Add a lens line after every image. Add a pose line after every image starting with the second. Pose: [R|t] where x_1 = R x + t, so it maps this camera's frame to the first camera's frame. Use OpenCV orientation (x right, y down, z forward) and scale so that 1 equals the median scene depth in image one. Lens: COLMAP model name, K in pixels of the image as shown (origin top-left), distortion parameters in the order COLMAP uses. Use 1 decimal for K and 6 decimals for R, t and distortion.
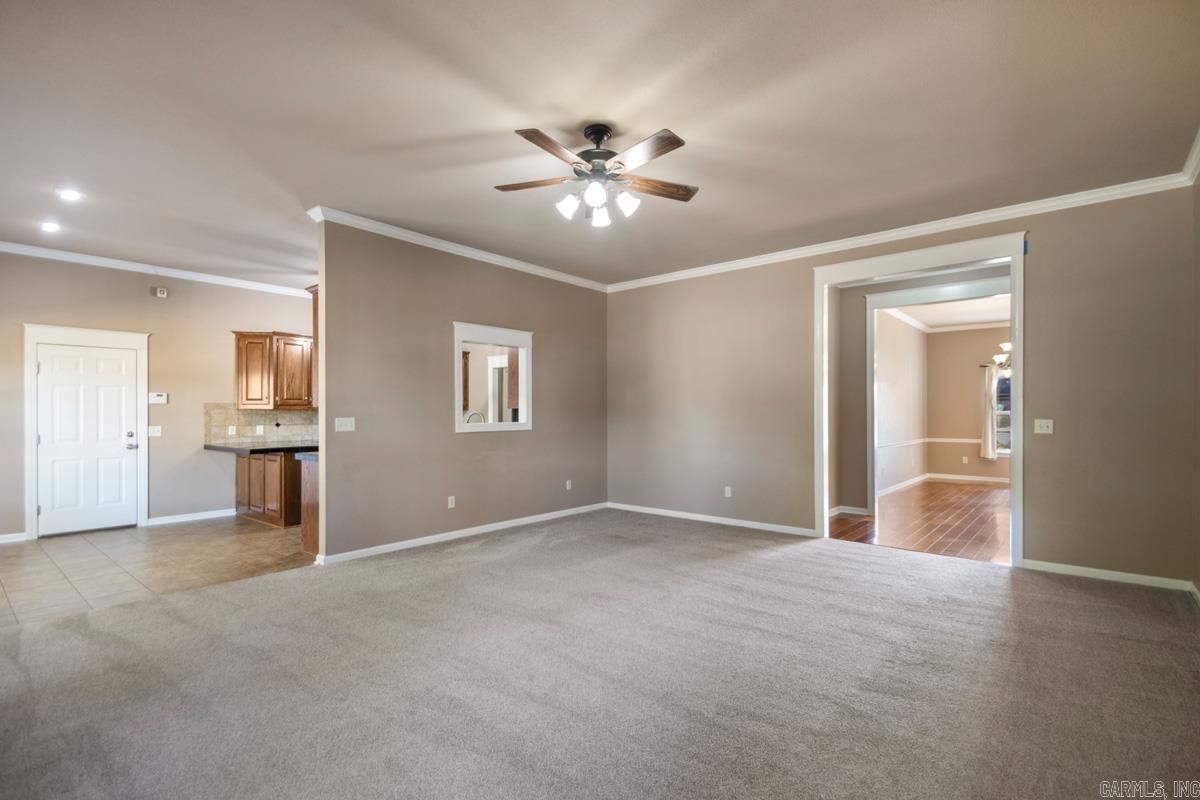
lens RADIAL K [[560.7, 0, 610.2], [0, 560.7, 408.5], [0, 0, 1]] dist [0.011734, -0.000601]
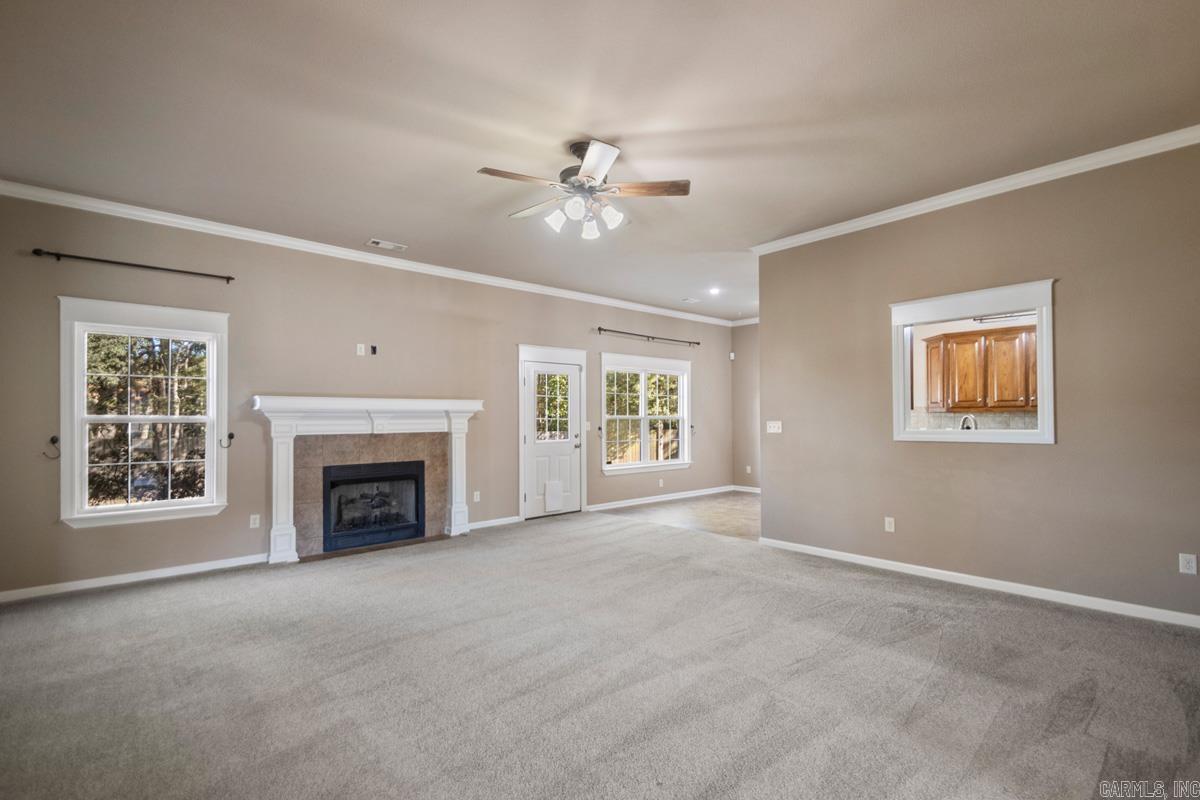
lens RADIAL K [[560.7, 0, 610.2], [0, 560.7, 408.5], [0, 0, 1]] dist [0.011734, -0.000601]
pose [[-0.158587, -0.016614, -0.987205, 0.633163], [0.015158, 0.999700, -0.019259, 0.006654], [0.987229, -0.018018, -0.158288, 0.771069]]
